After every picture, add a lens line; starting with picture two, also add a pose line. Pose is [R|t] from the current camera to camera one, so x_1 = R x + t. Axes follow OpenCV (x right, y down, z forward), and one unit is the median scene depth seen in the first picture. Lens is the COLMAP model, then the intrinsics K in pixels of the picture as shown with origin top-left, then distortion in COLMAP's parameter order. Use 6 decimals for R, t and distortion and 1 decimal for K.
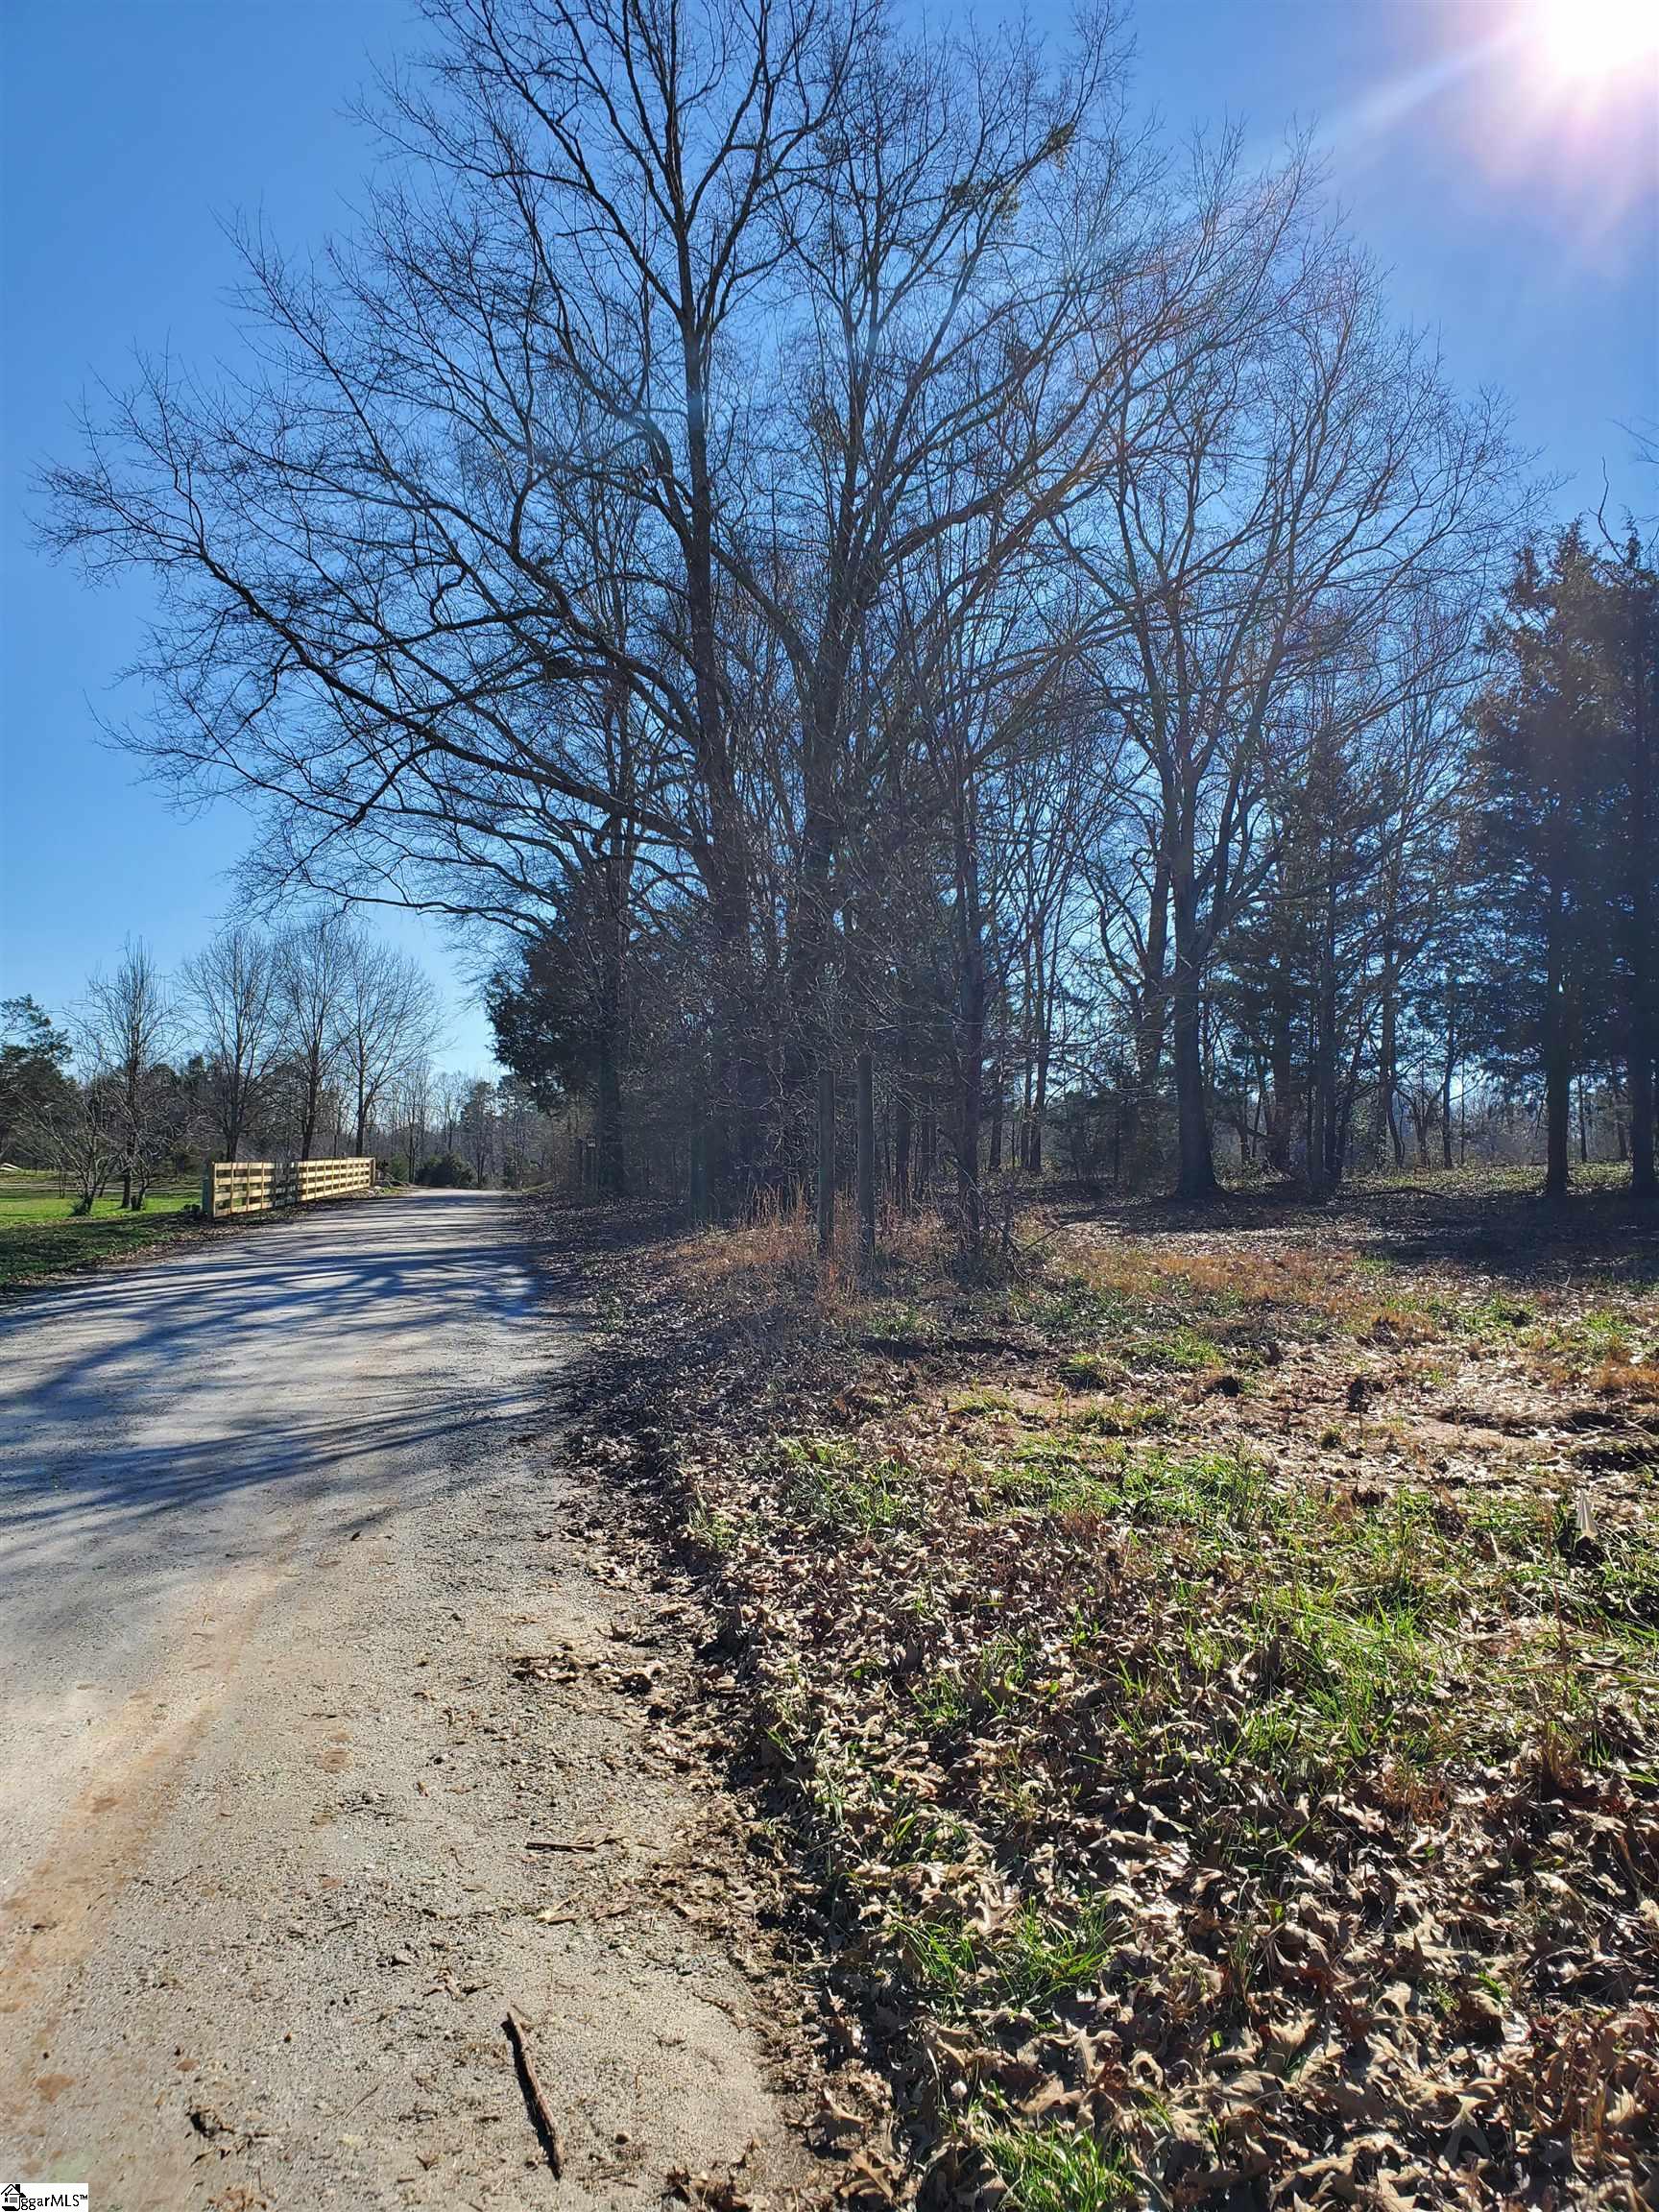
lens RADIAL K [[1723.9, 0, 829.5], [0, 1723.9, 1106.0], [0, 0, 1]] dist [-0.005984, 0.047427]
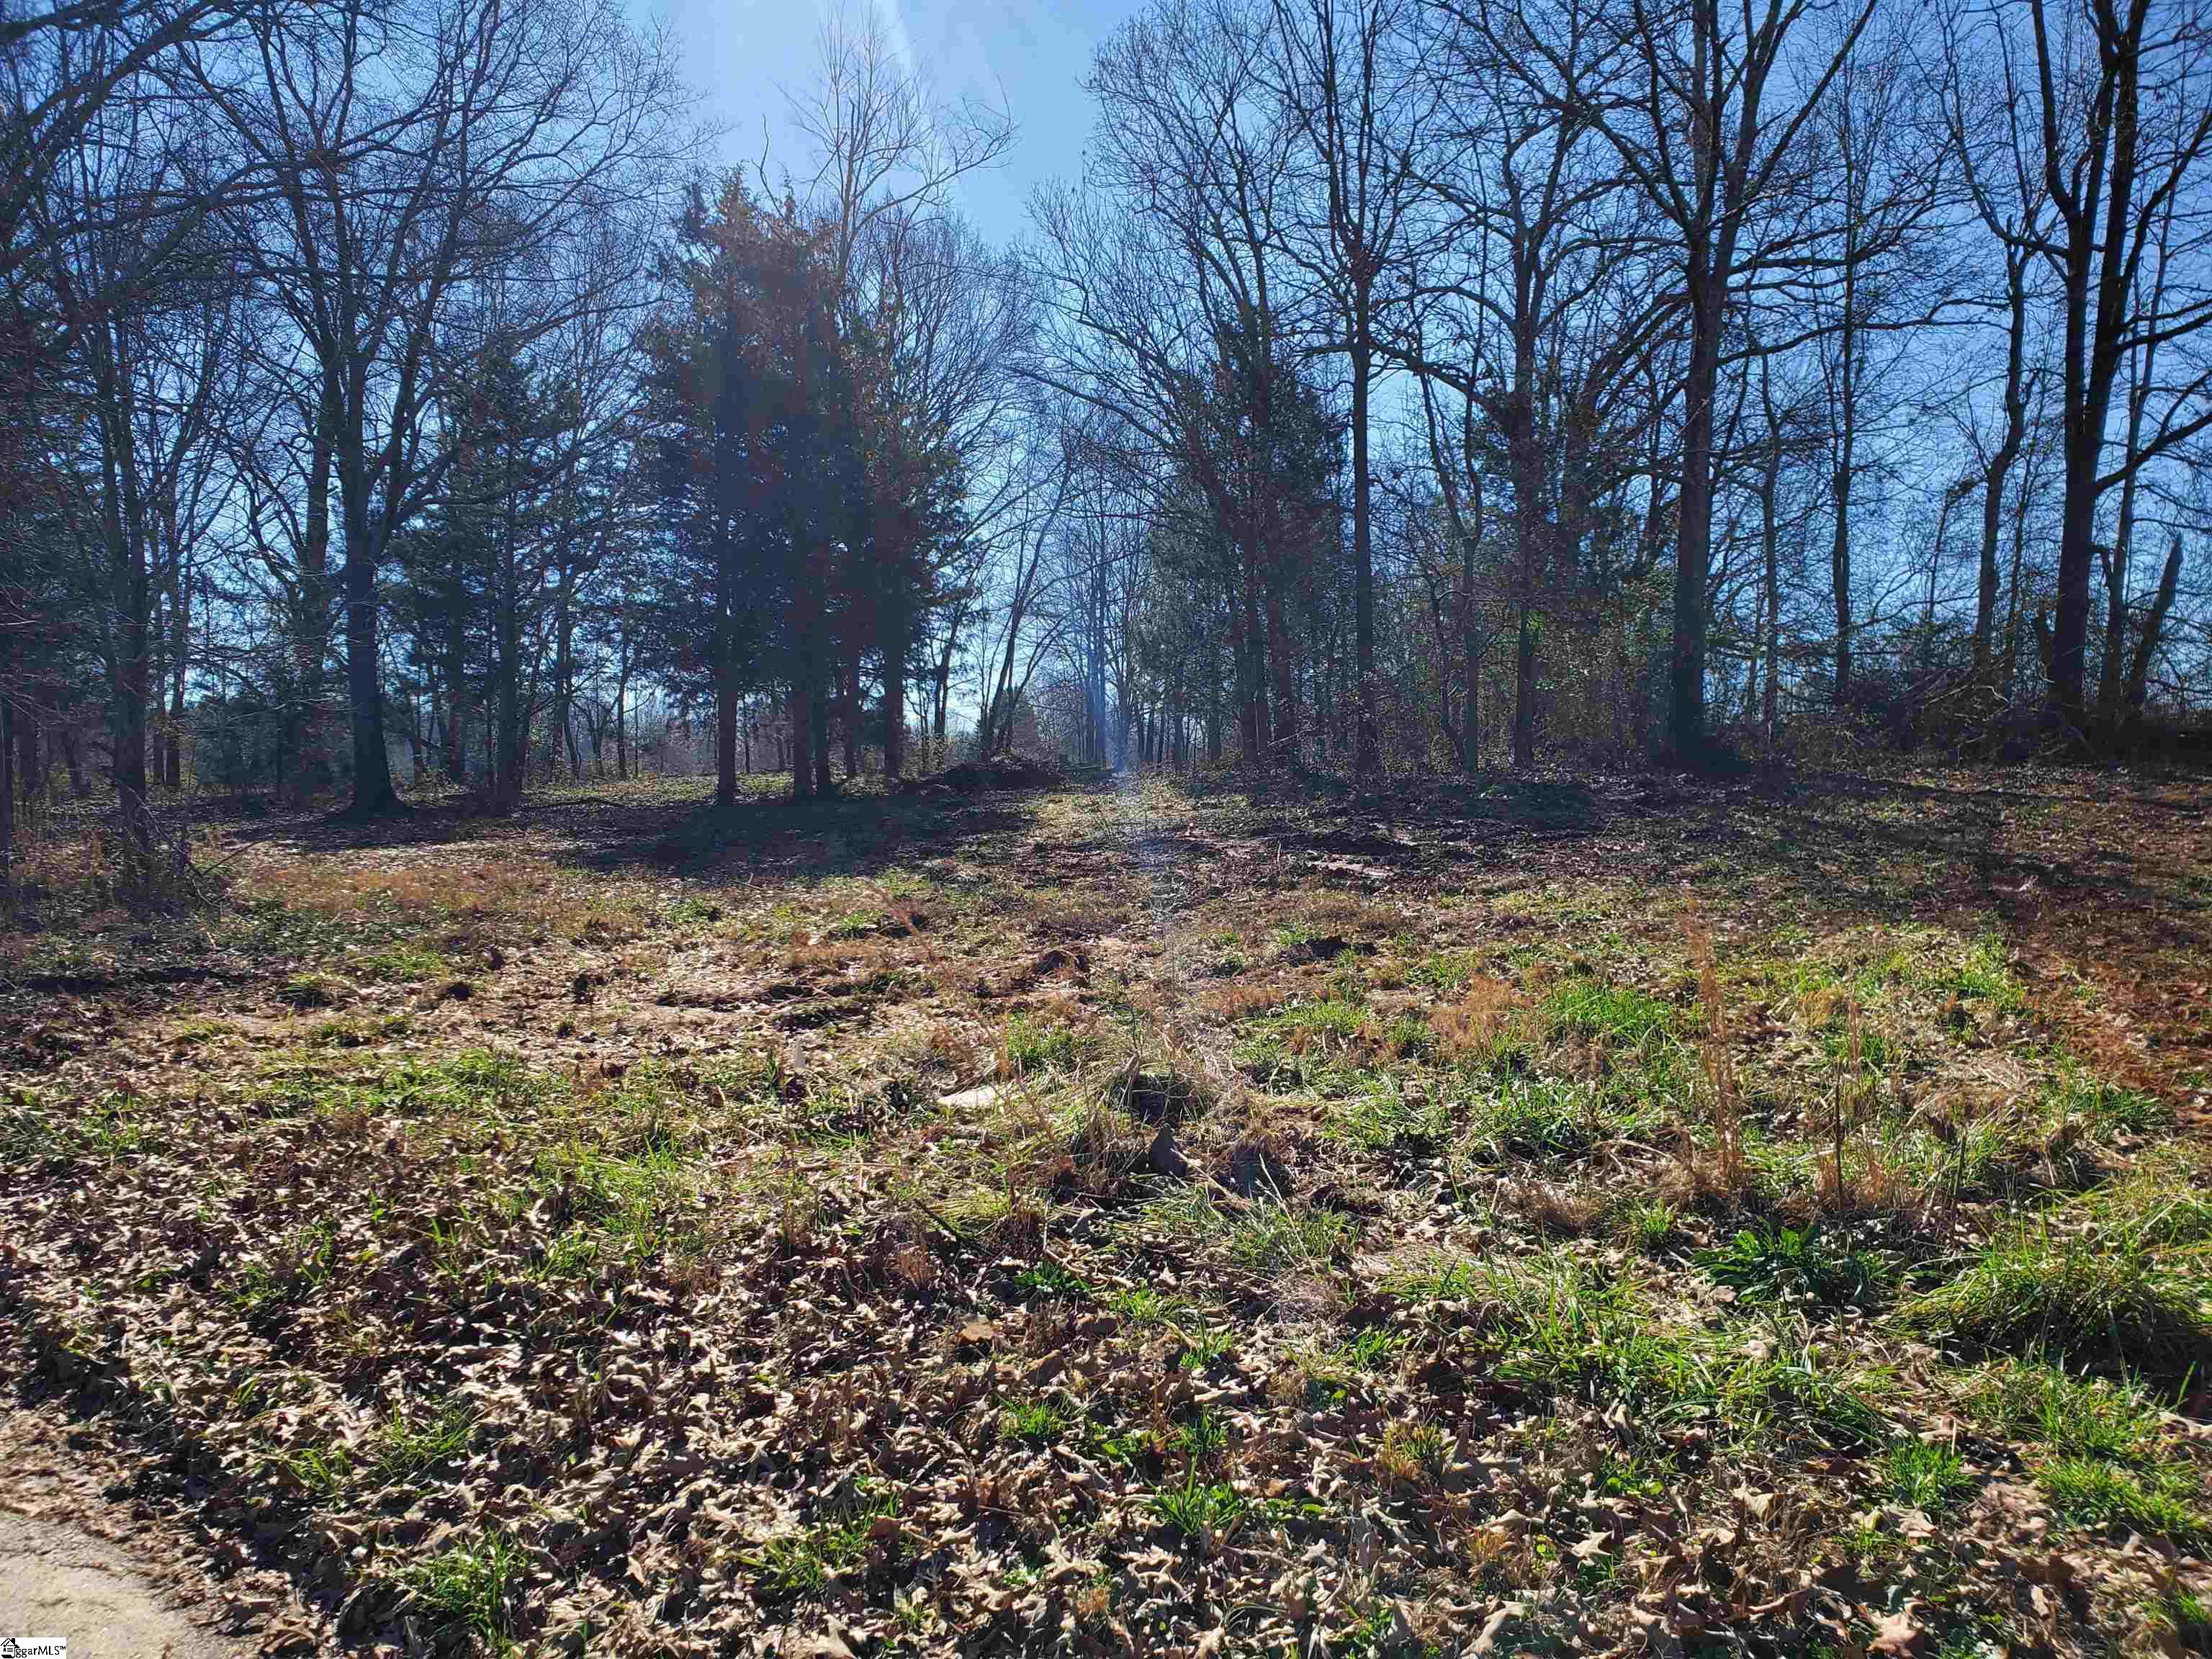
lens RADIAL K [[1723.9, 0, 1106.0], [0, 1723.9, 829.5], [0, 0, 1]] dist [-0.005984, 0.047427]
pose [[0.813580, -0.024717, 0.580927, -0.128397], [-0.013175, 0.998056, 0.060915, -0.010516], [-0.581303, -0.057213, 0.811673, -0.172000]]
